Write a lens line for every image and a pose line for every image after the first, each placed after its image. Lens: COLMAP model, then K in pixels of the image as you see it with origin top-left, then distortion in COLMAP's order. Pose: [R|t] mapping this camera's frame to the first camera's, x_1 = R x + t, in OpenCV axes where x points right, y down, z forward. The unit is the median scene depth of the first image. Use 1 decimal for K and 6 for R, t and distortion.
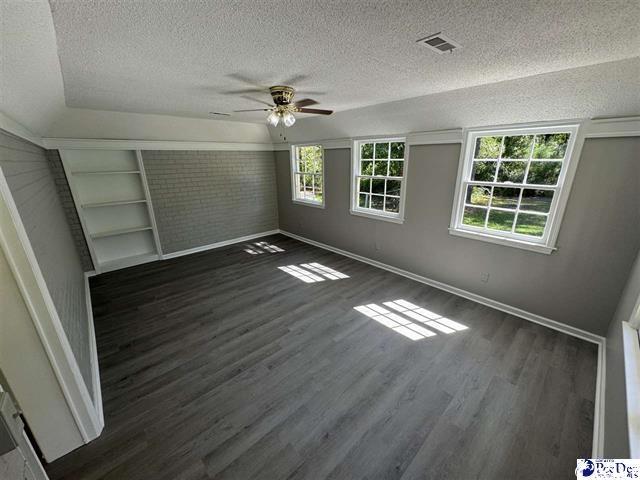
lens RADIAL K [[256.4, 0, 320.7], [0, 256.4, 240.2], [0, 0, 1]] dist [-0.001646, 0.000170]
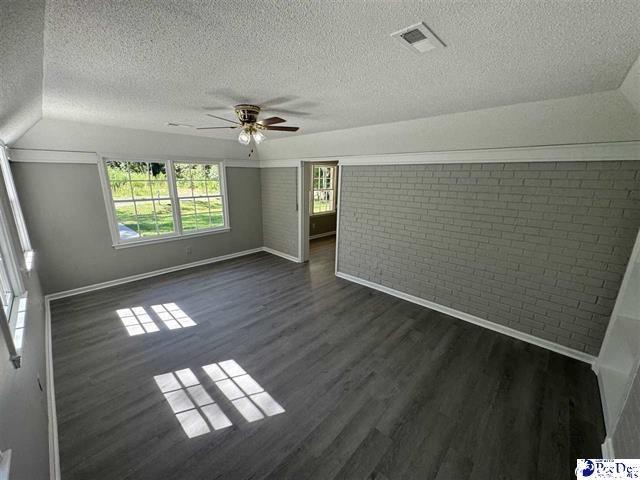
lens RADIAL K [[256.4, 0, 320.7], [0, 256.4, 240.2], [0, 0, 1]] dist [-0.001646, 0.000170]
pose [[-0.997185, 0.018958, -0.072550, -0.273118], [-0.022065, 0.850495, 0.525520, -0.522495], [0.071666, 0.525642, -0.847682, 1.639958]]
